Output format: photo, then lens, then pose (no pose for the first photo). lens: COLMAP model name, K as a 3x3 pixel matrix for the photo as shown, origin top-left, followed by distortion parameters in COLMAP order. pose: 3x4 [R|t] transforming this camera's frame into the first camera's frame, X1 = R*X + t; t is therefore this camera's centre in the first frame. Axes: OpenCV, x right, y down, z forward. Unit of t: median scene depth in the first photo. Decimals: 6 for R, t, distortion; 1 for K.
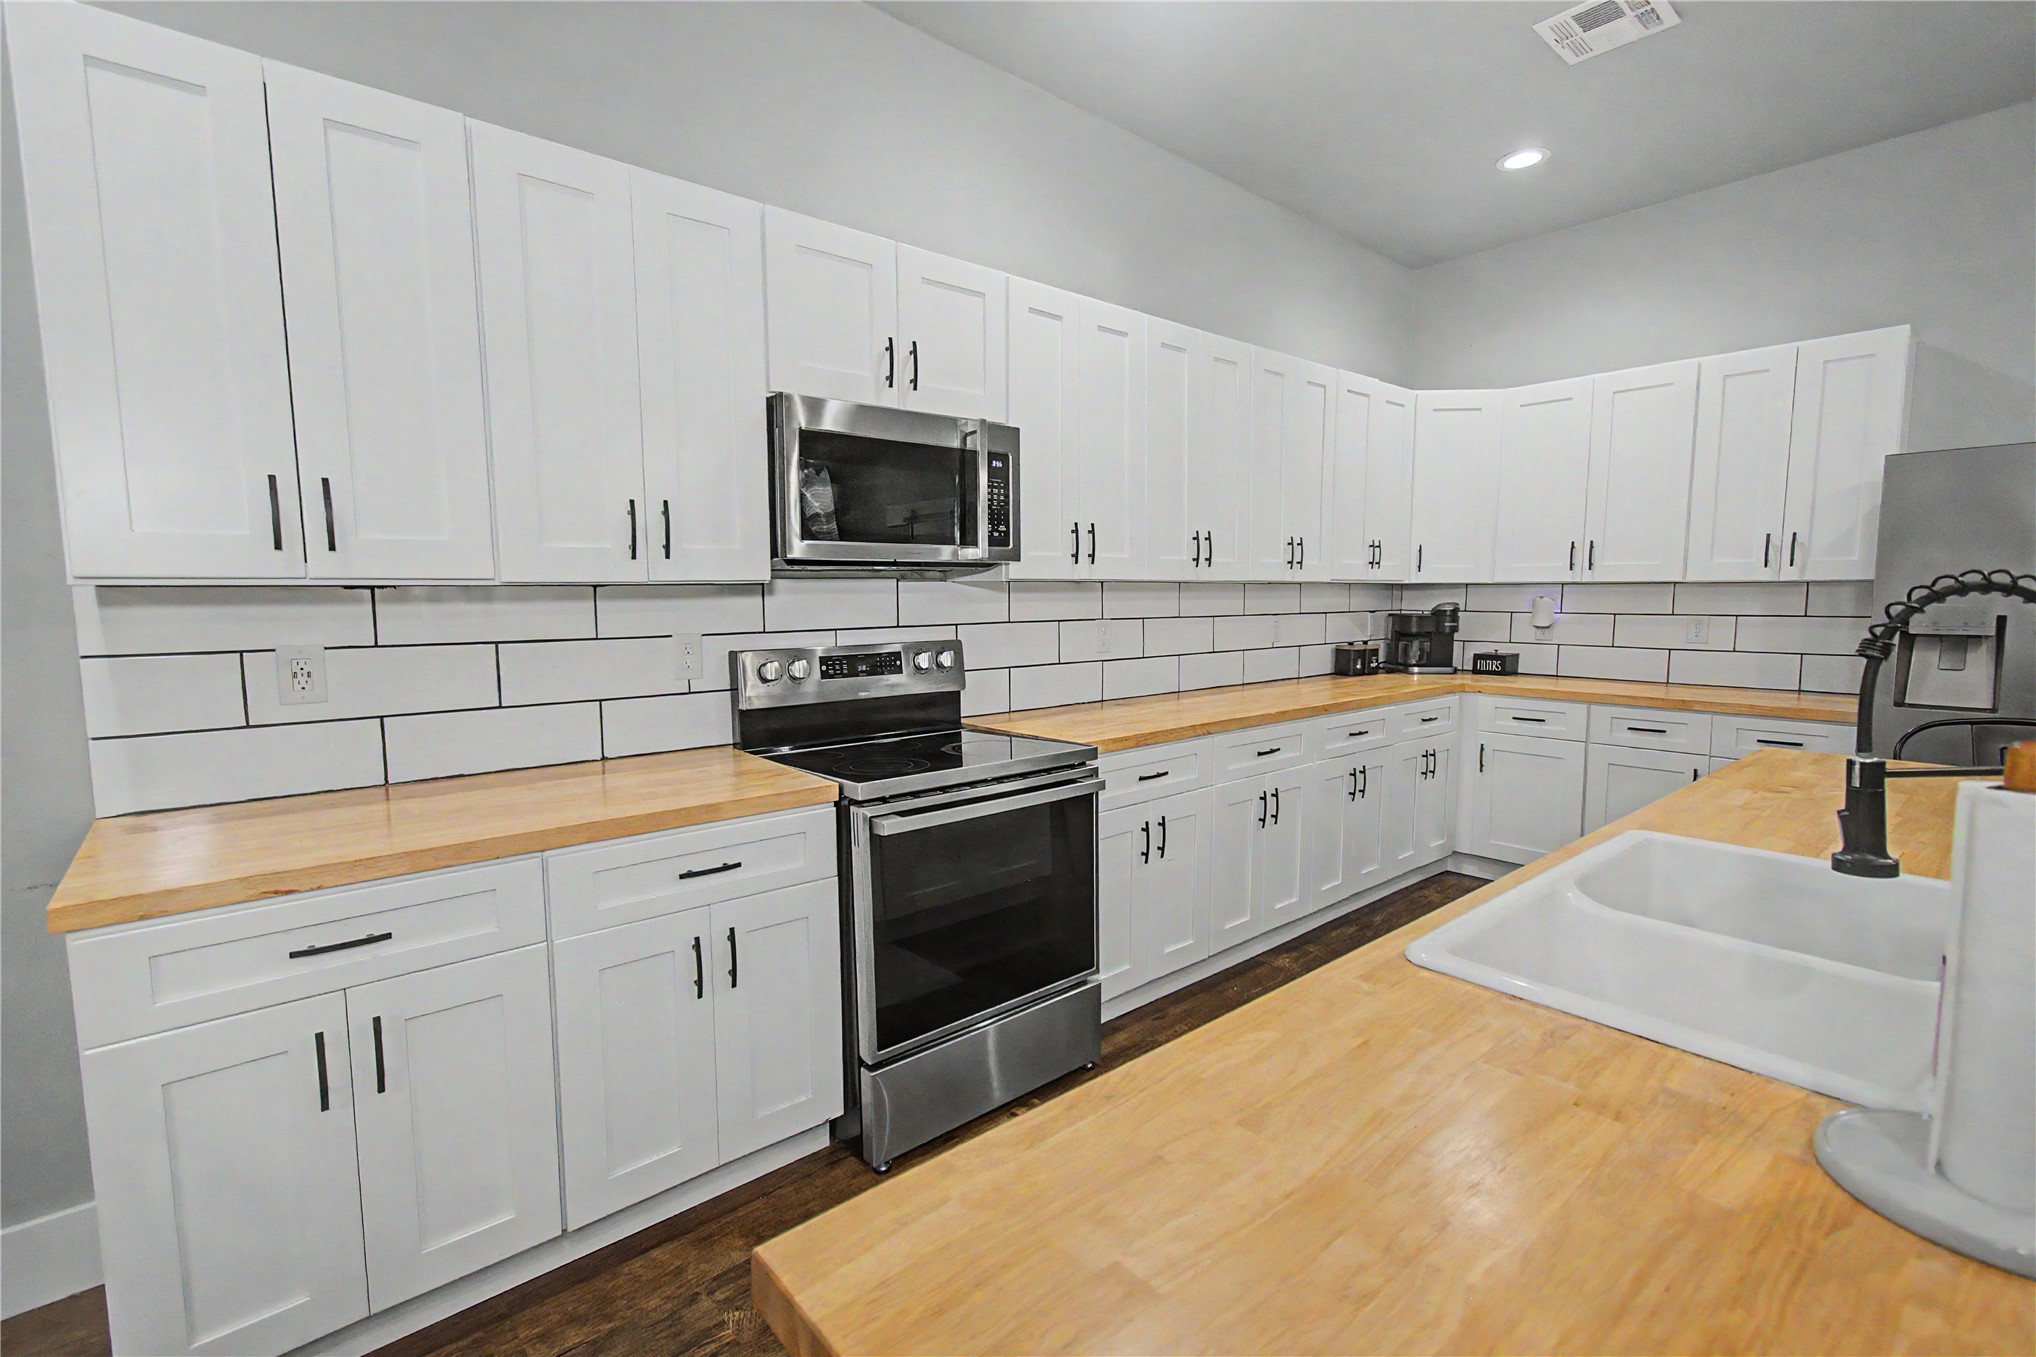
lens RADIAL K [[897.6, 0, 1018.0], [0, 897.6, 678.5], [0, 0, 1]] dist [0.001590, 0.000374]
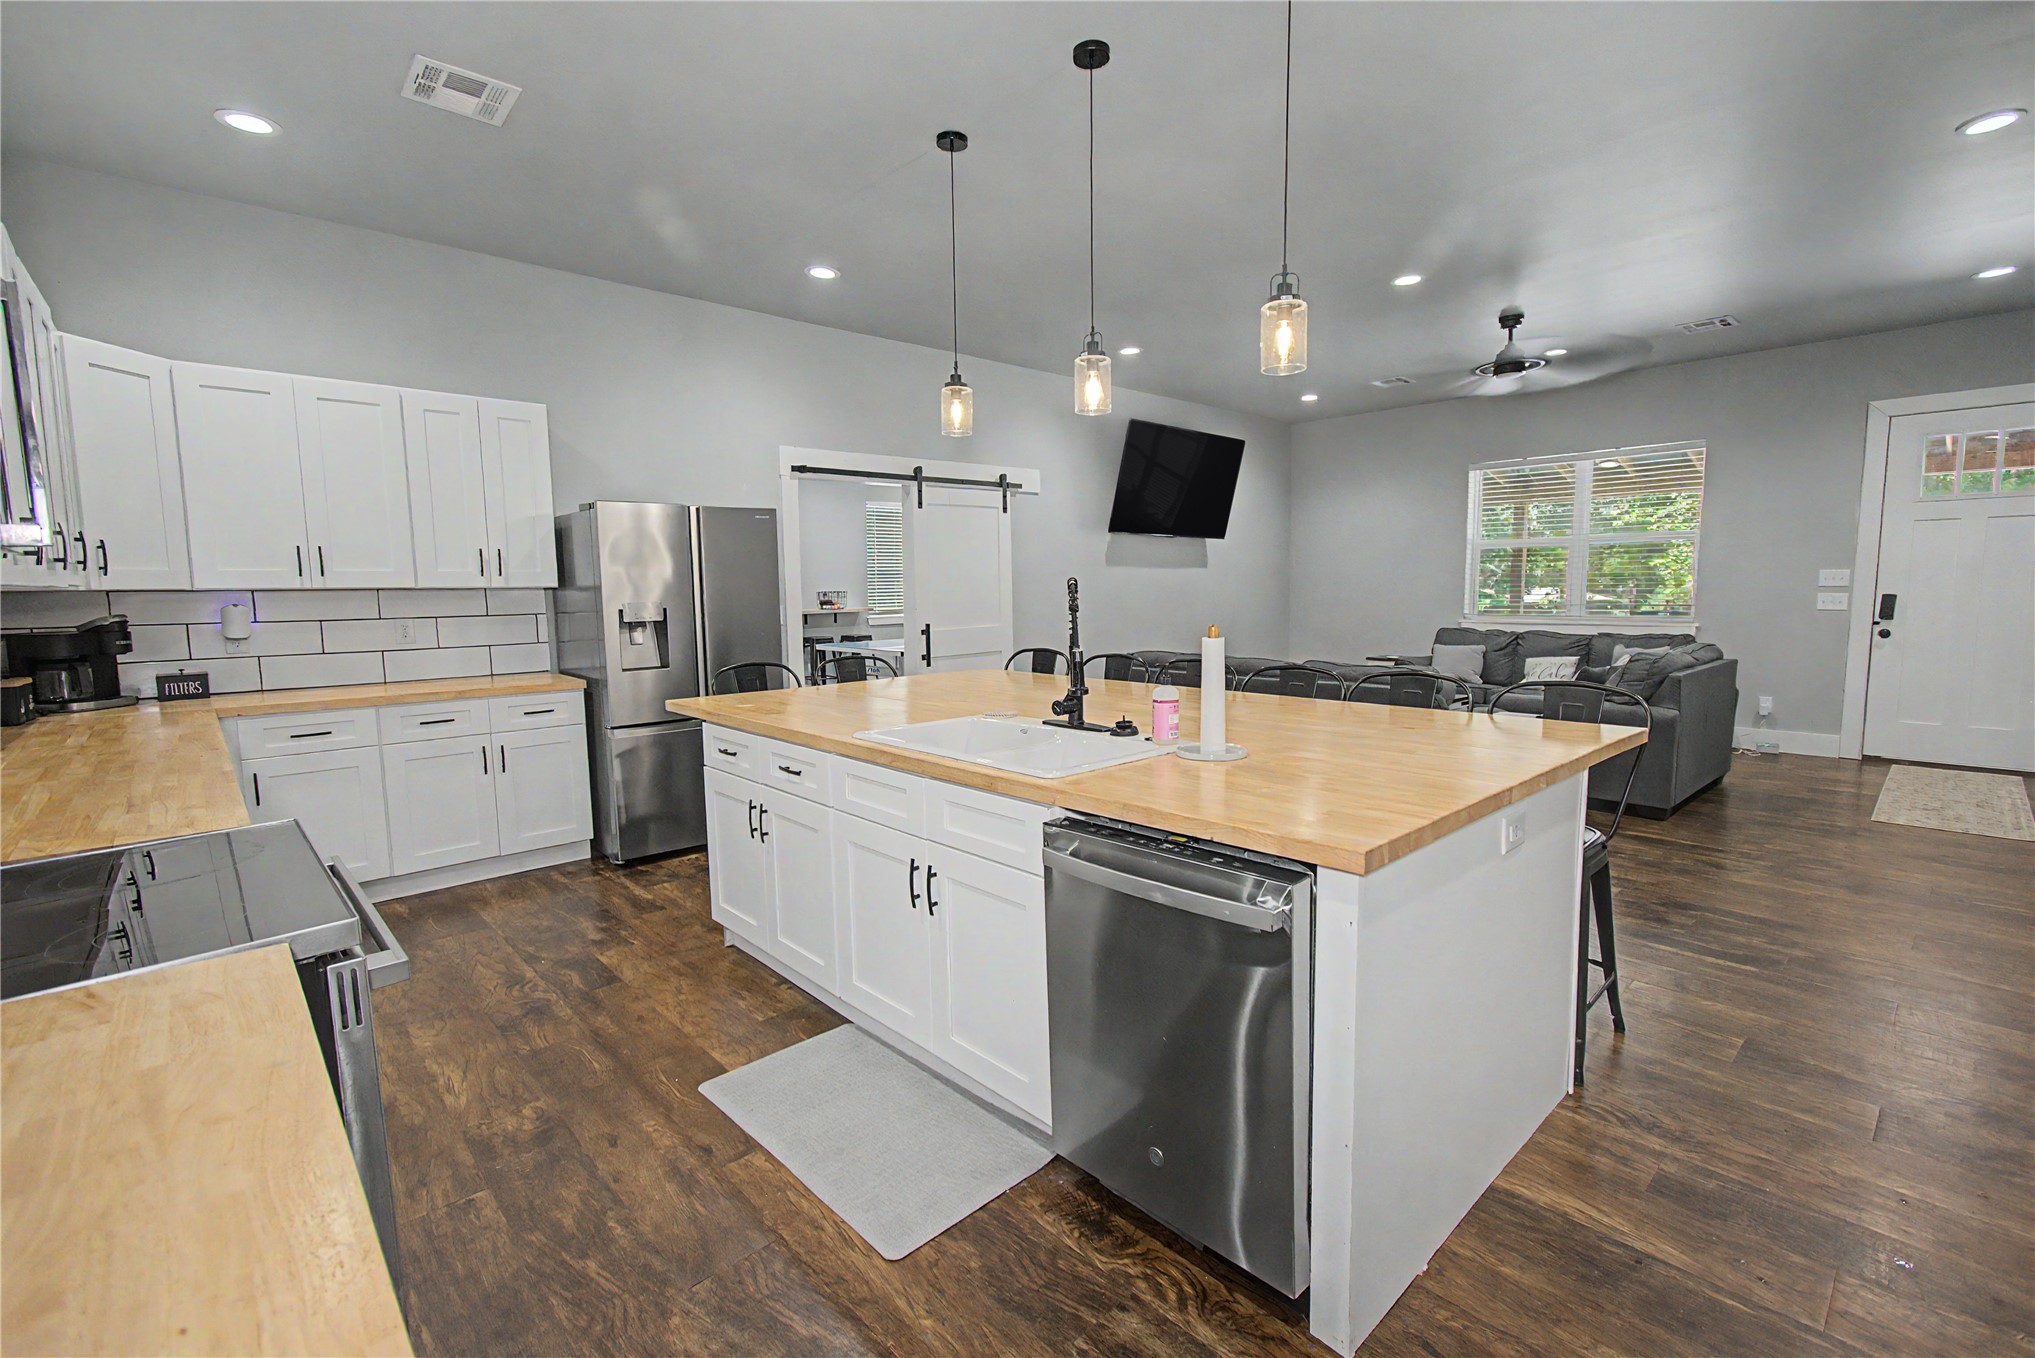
lens RADIAL K [[897.2, 0, 1017.5], [0, 897.2, 679.0], [0, 0, 1]] dist [0.001590, 0.000374]
pose [[-0.030717, -0.104603, 0.994040, -0.348521], [0.105129, 0.988655, 0.107285, -0.032715], [-0.993984, 0.107798, -0.019372, 0.254521]]
